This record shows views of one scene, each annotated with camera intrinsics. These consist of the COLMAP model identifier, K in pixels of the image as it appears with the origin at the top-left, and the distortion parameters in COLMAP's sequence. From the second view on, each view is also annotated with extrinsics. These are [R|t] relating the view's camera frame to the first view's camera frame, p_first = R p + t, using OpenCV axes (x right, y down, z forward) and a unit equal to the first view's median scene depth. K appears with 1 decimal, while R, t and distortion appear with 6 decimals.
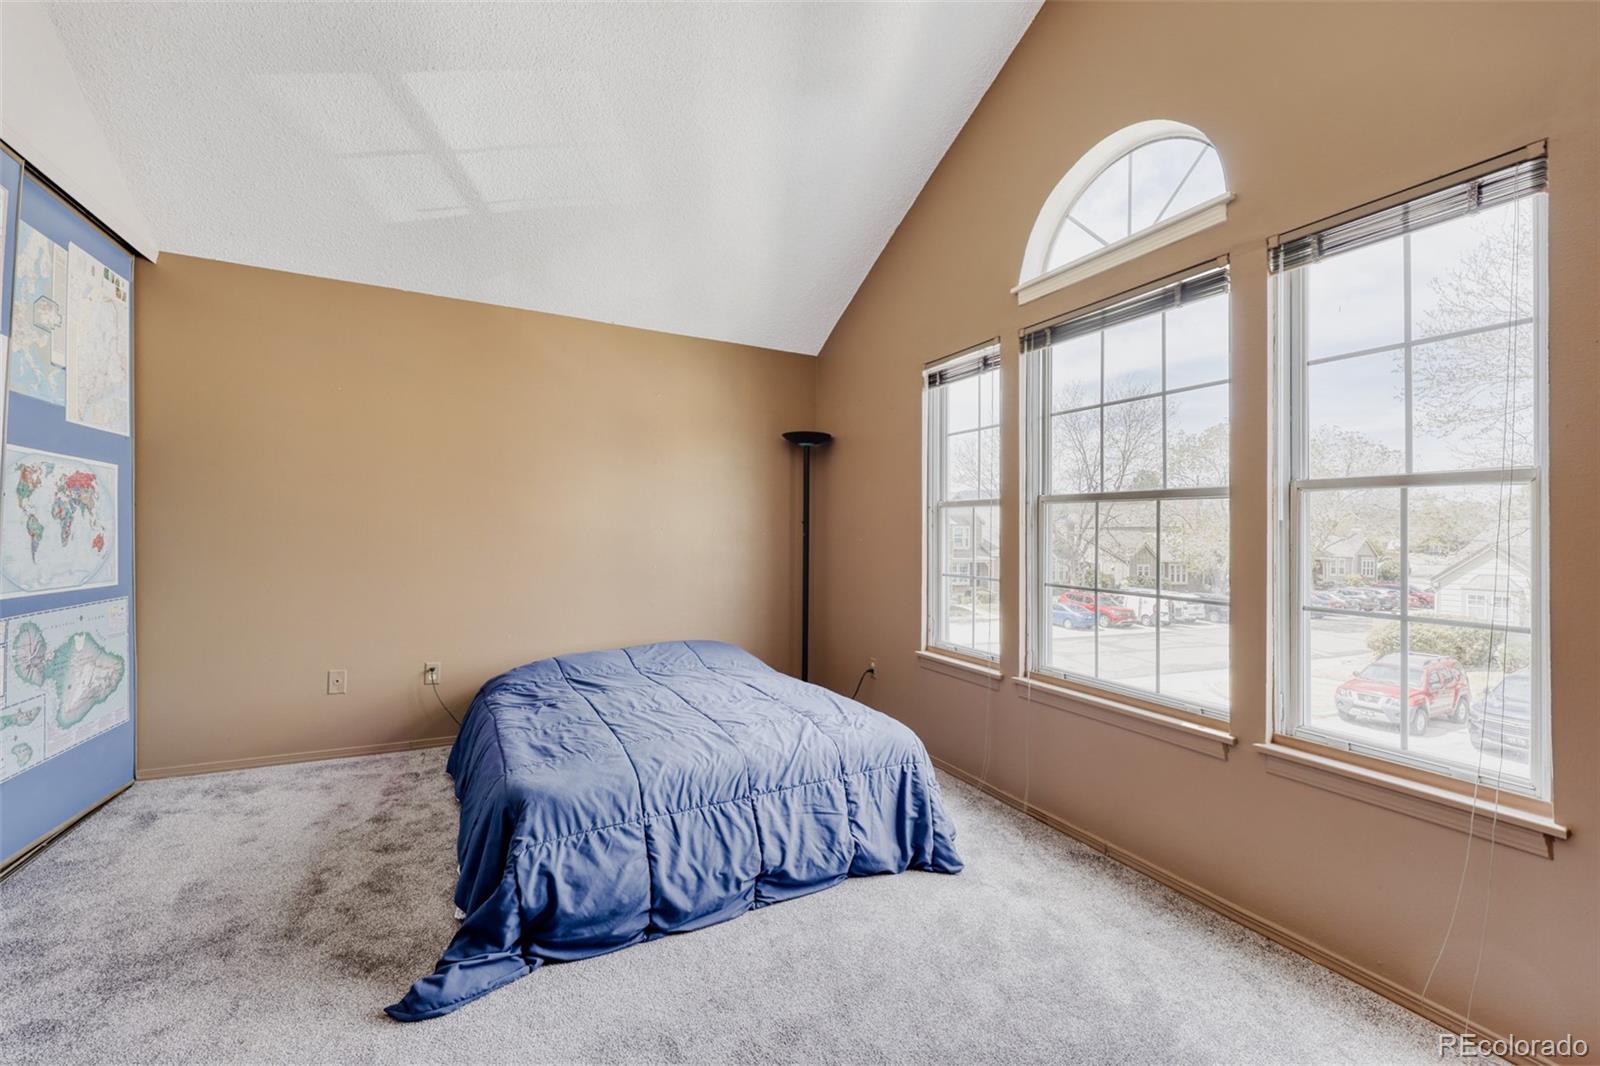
lens RADIAL K [[648.1, 0, 796.9], [0, 648.1, 532.0], [0, 0, 1]] dist [-0.000372, 0.001836]
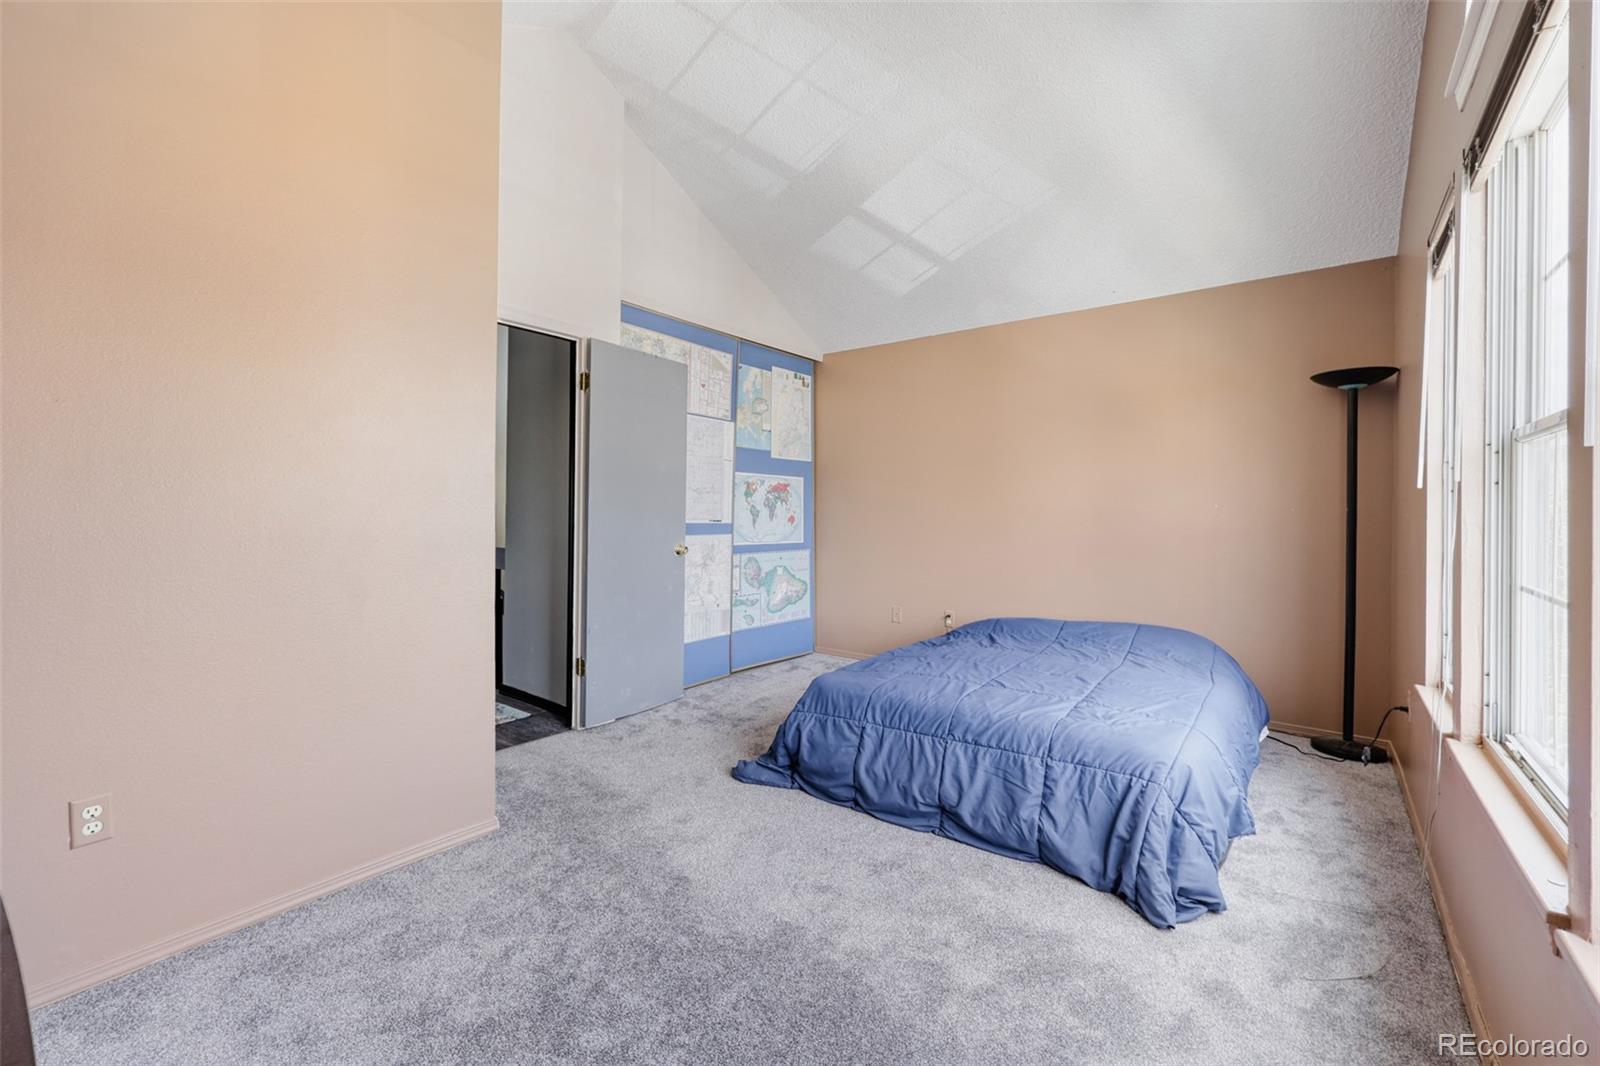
lens RADIAL K [[648.1, 0, 825.4], [0, 648.1, 514.5], [0, 0, 1]] dist [-0.000372, 0.001836]
pose [[0.455535, -0.010281, -0.890159, 0.778128], [0.007409, 0.999942, -0.007757, 0.020751], [0.890187, -0.003061, 0.455585, 0.271667]]
